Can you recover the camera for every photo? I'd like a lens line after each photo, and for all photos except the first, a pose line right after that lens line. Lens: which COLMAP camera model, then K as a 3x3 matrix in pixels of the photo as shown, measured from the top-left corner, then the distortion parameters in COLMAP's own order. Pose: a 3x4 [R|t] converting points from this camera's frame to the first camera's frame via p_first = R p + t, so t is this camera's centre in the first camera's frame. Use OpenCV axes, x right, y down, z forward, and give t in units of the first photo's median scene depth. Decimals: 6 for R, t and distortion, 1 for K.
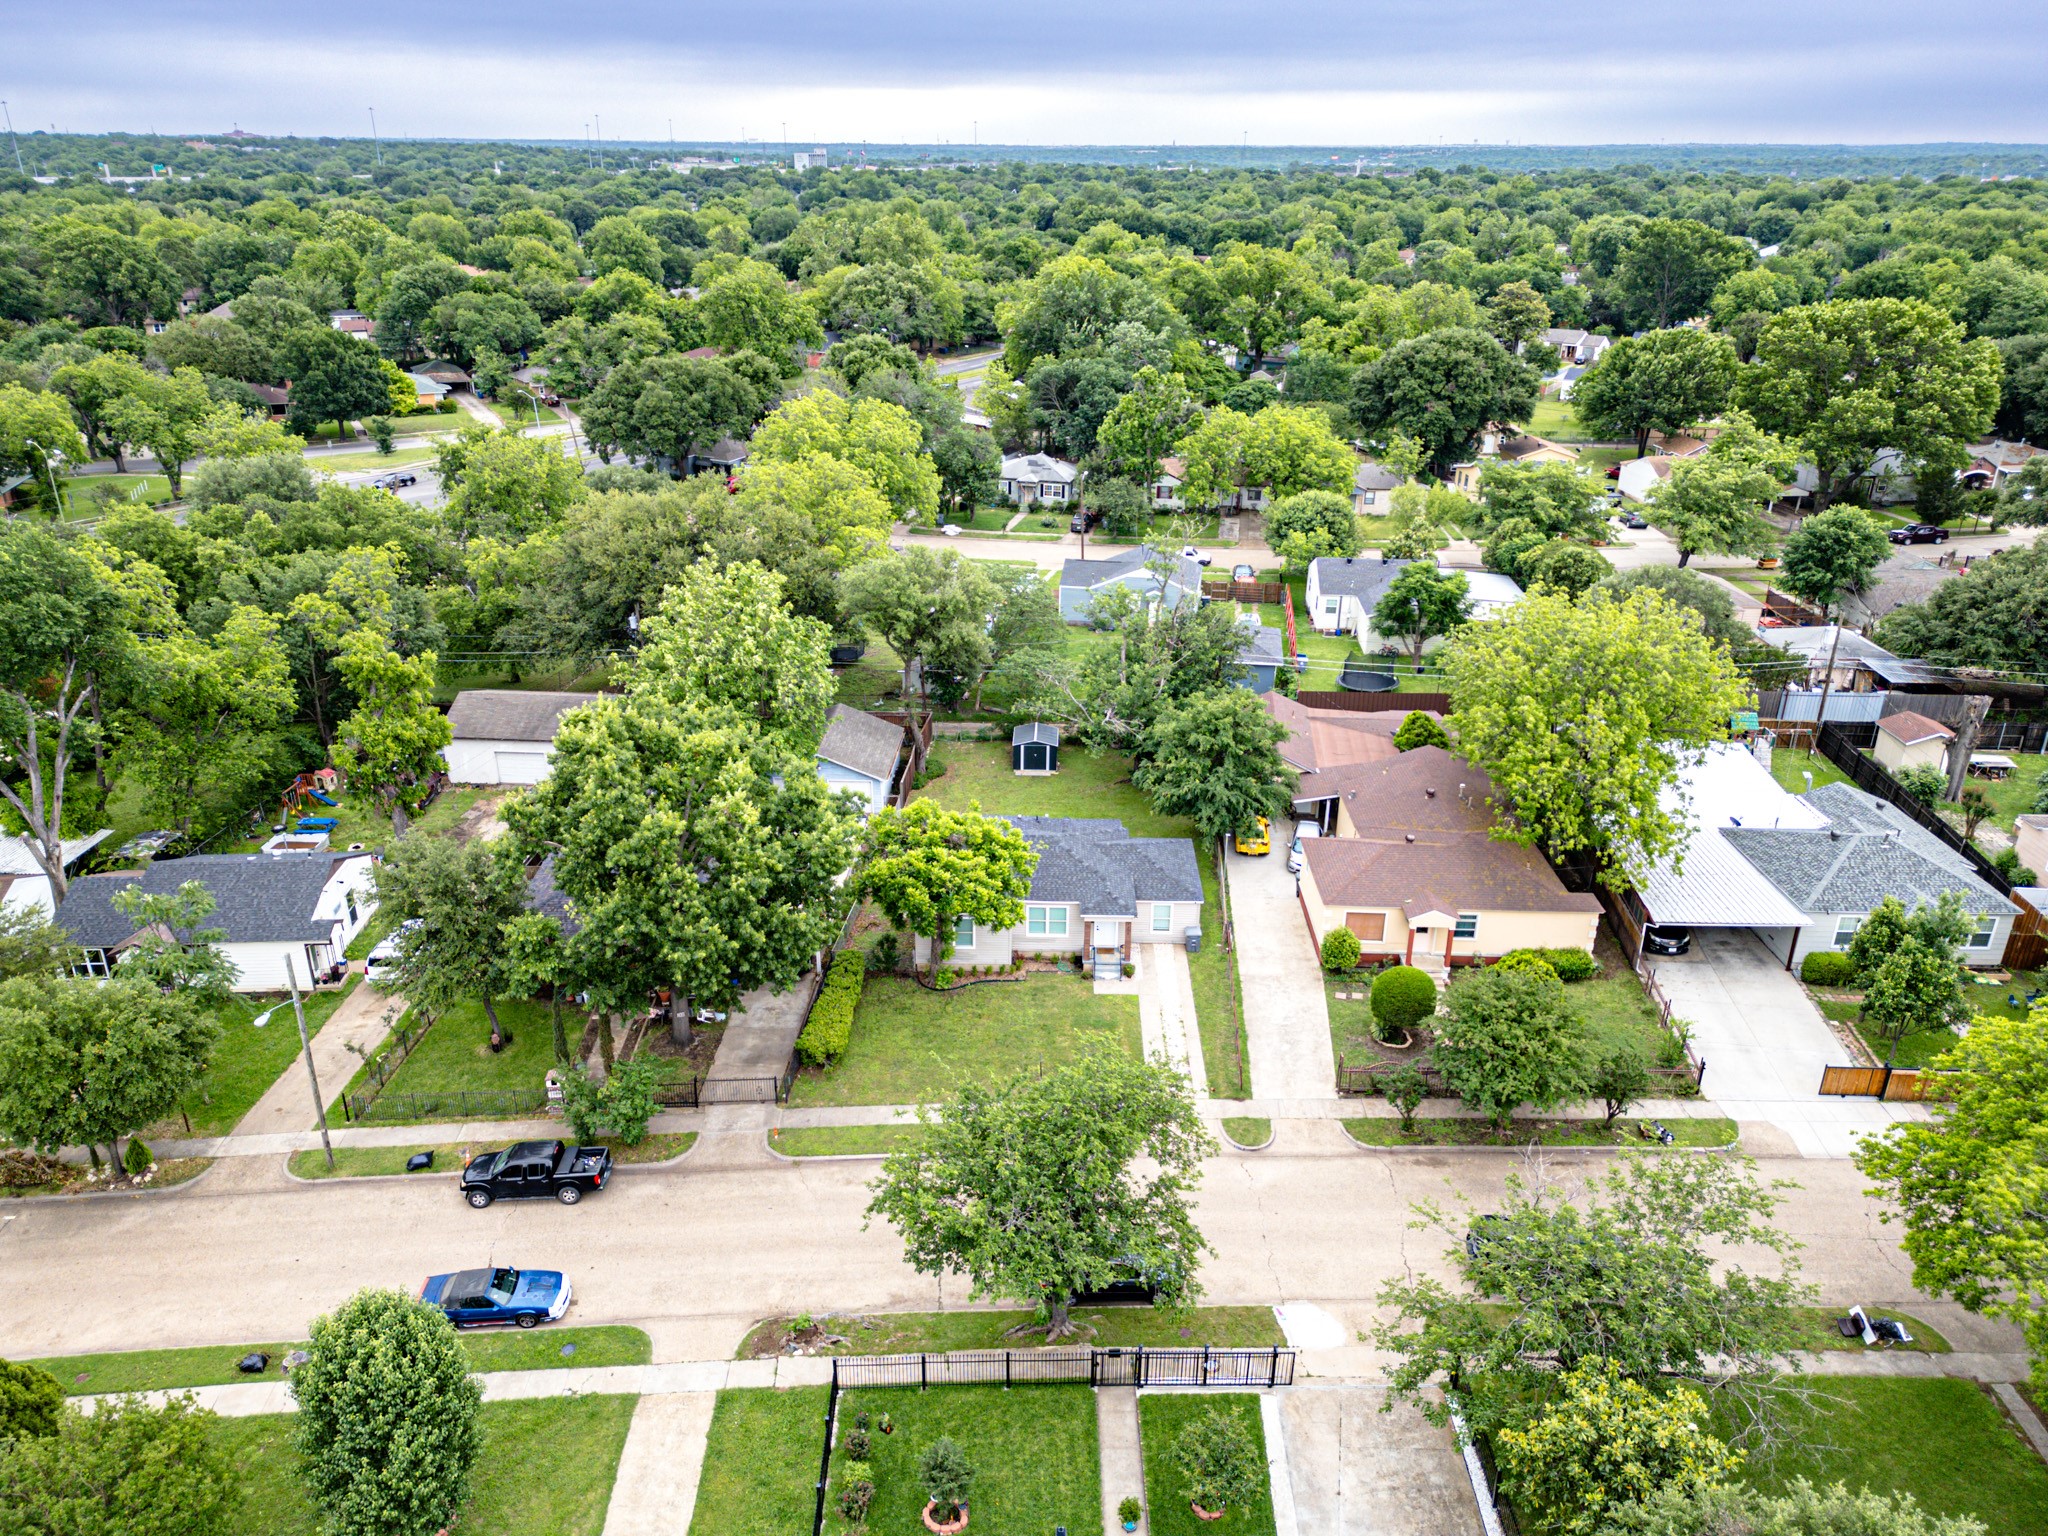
lens RADIAL K [[1491.5, 0, 1024.0], [0, 1491.5, 768.0], [0, 0, 1]] dist [0.089232, -0.097953]
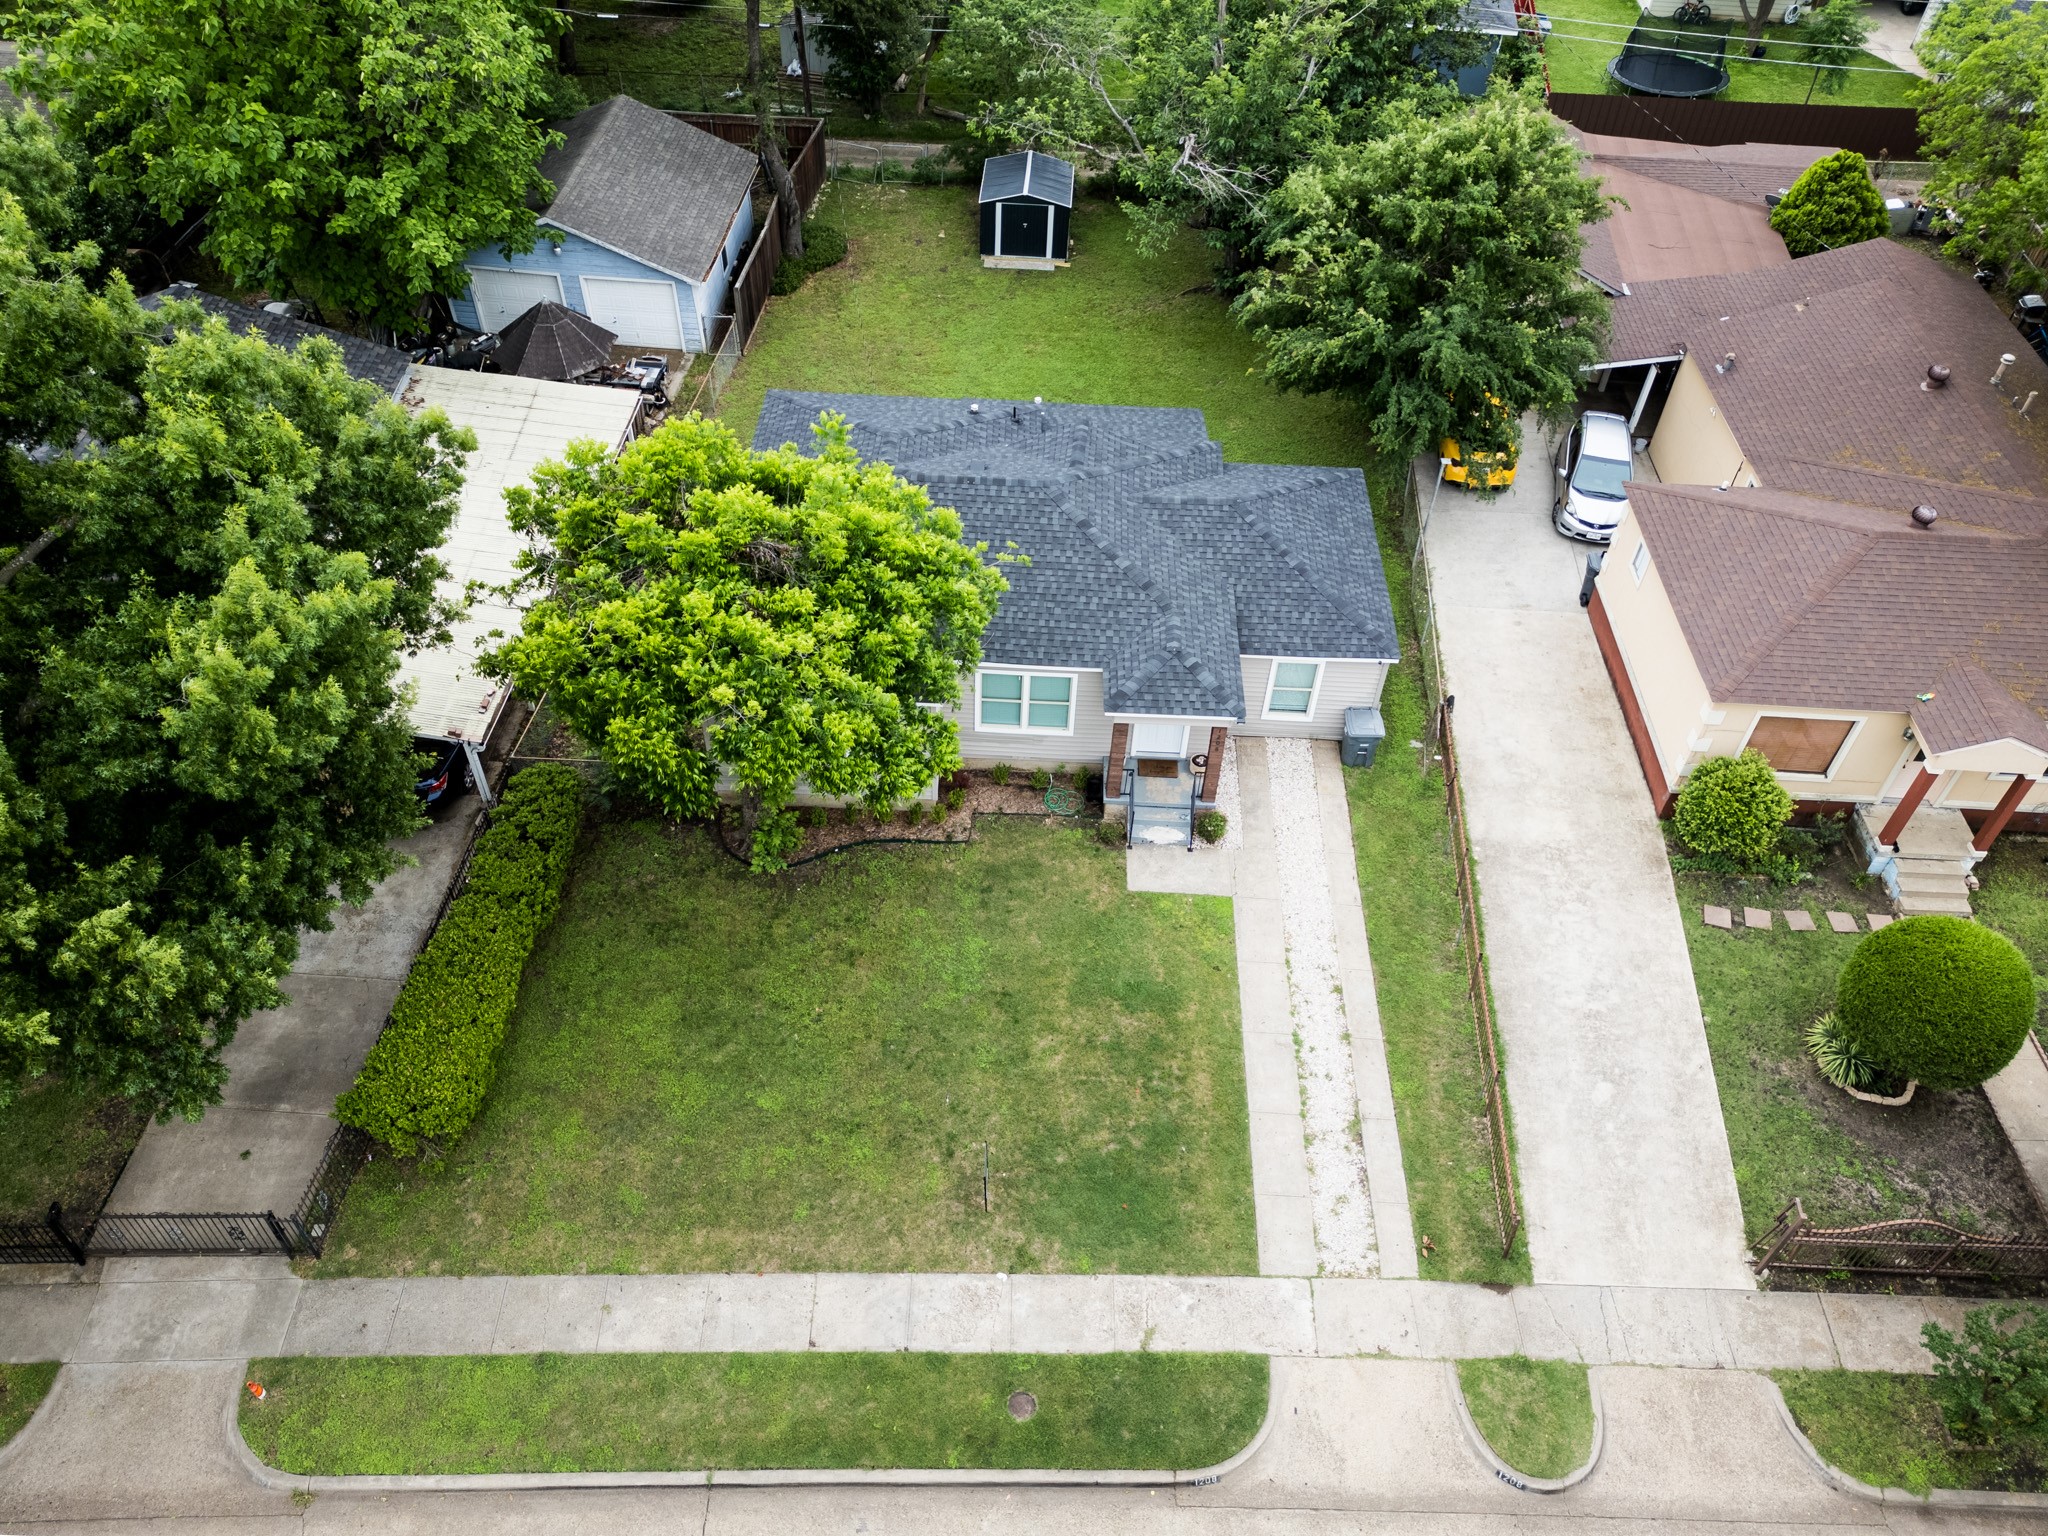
lens RADIAL K [[1491.5, 0, 1024.0], [0, 1491.5, 768.0], [0, 0, 1]] dist [0.089232, -0.097953]
pose [[0.999477, 0.032082, 0.004080, 0.014243], [-0.031264, 0.926194, 0.375750, -0.038033], [0.008276, -0.375681, 0.926712, 0.601558]]
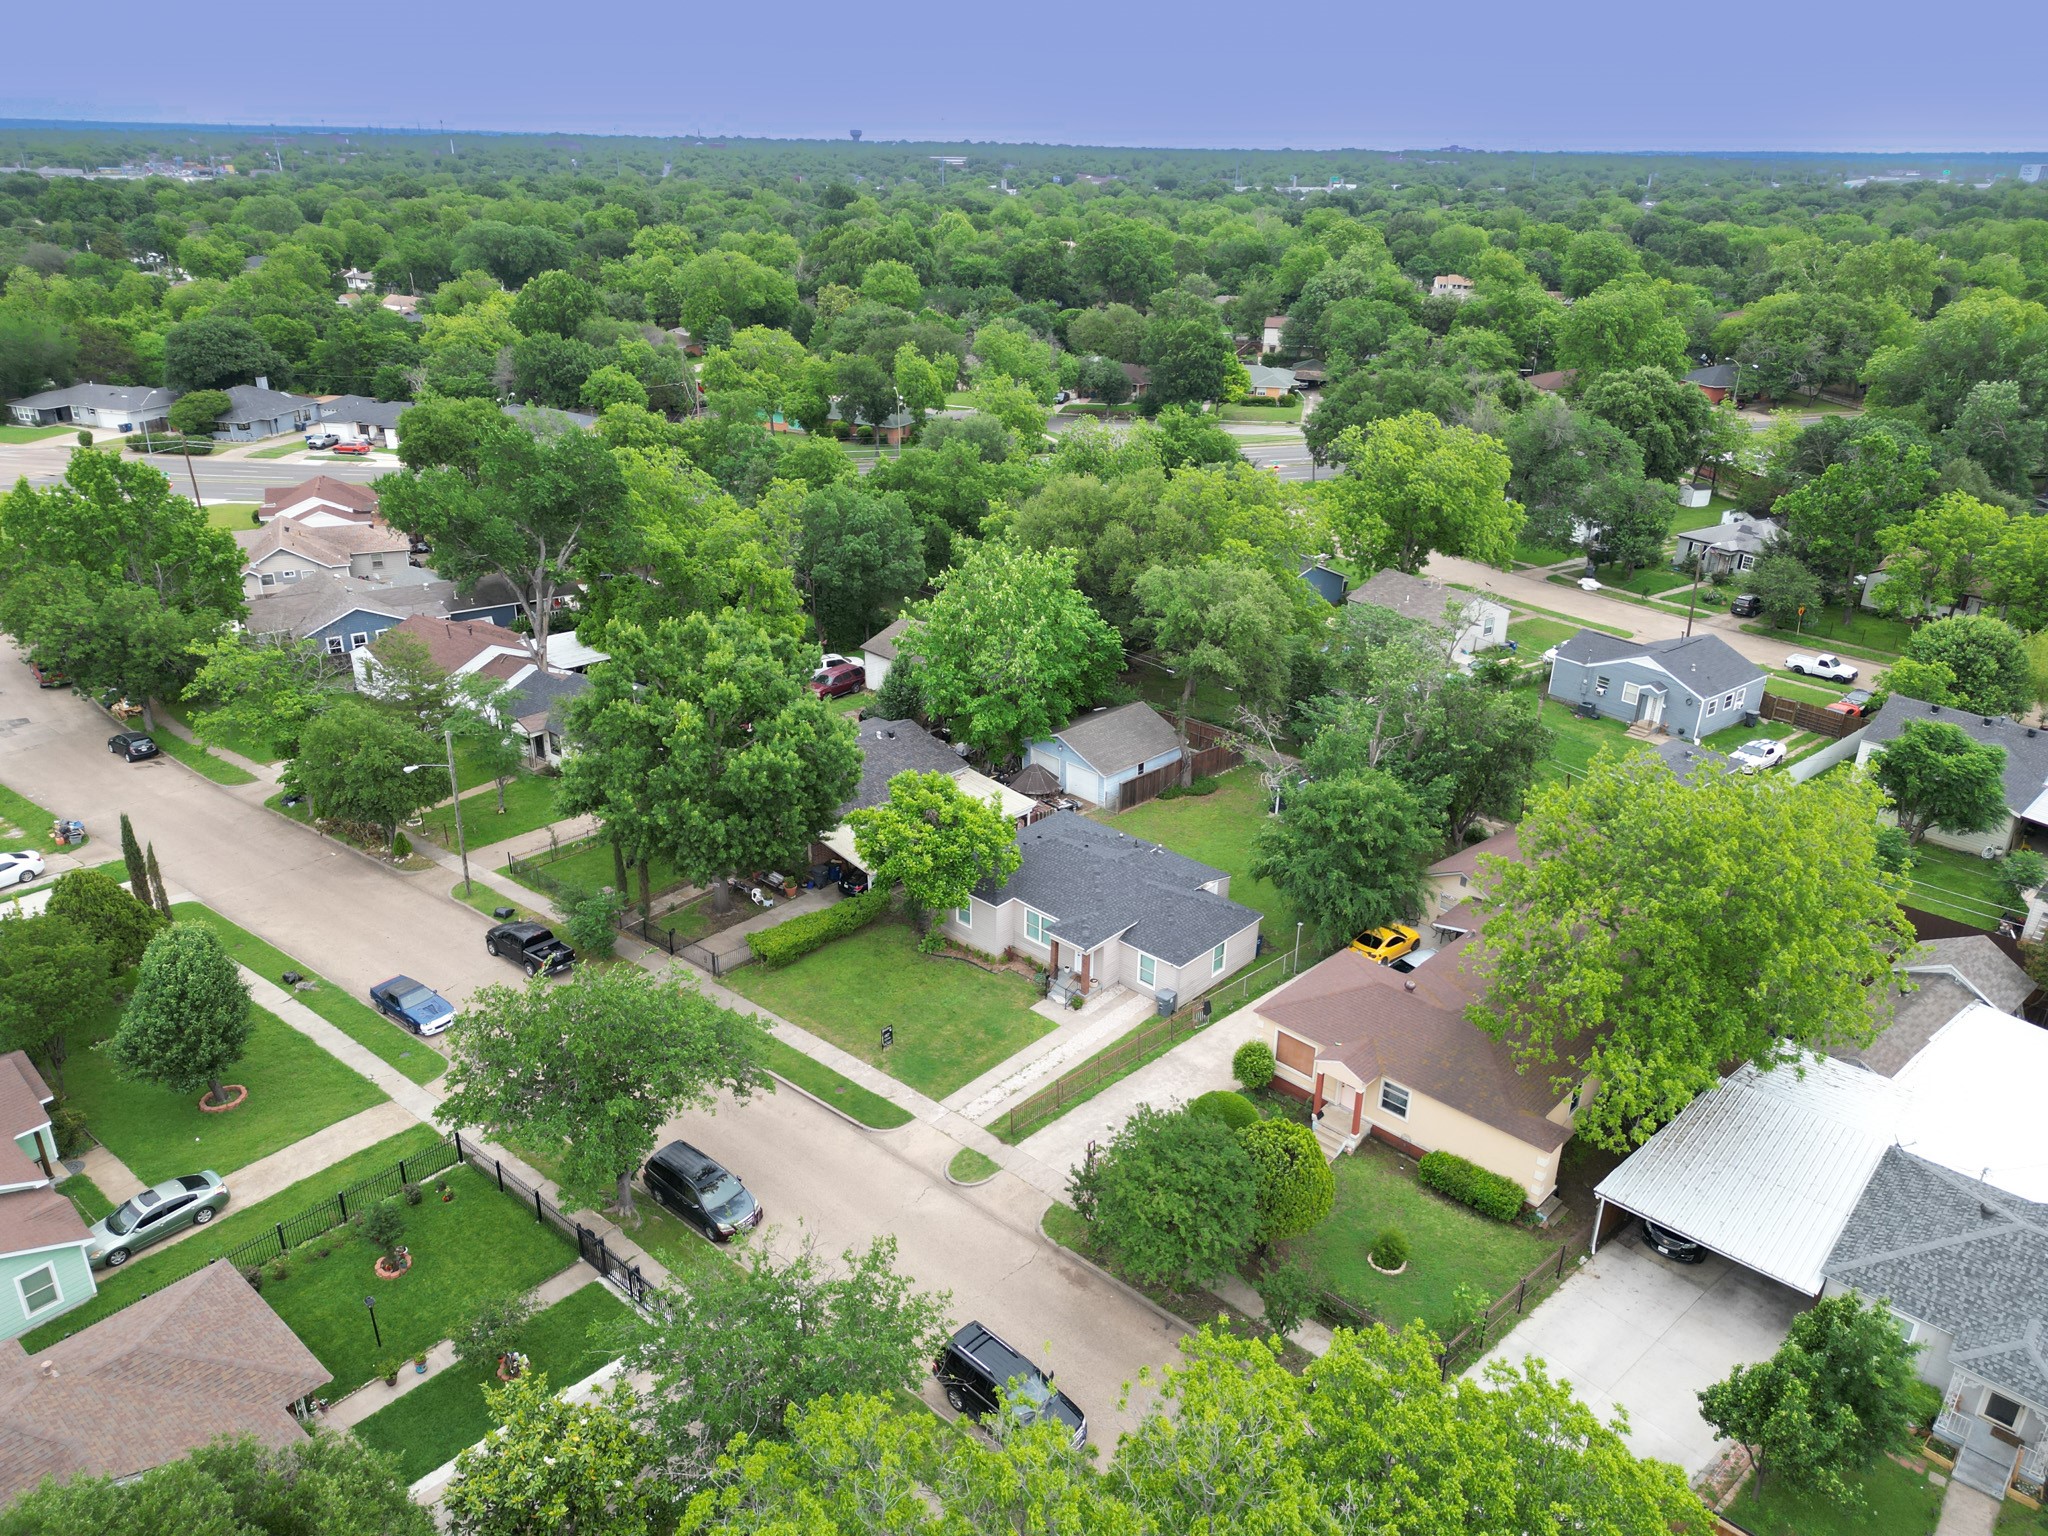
lens RADIAL K [[1491.5, 0, 1024.0], [0, 1491.5, 768.0], [0, 0, 1]] dist [0.089232, -0.097953]
pose [[0.731384, 0.266078, -0.627917, 0.607233], [-0.271185, 0.958291, 0.090203, -0.088400], [0.625729, 0.104309, 0.773035, 0.205327]]
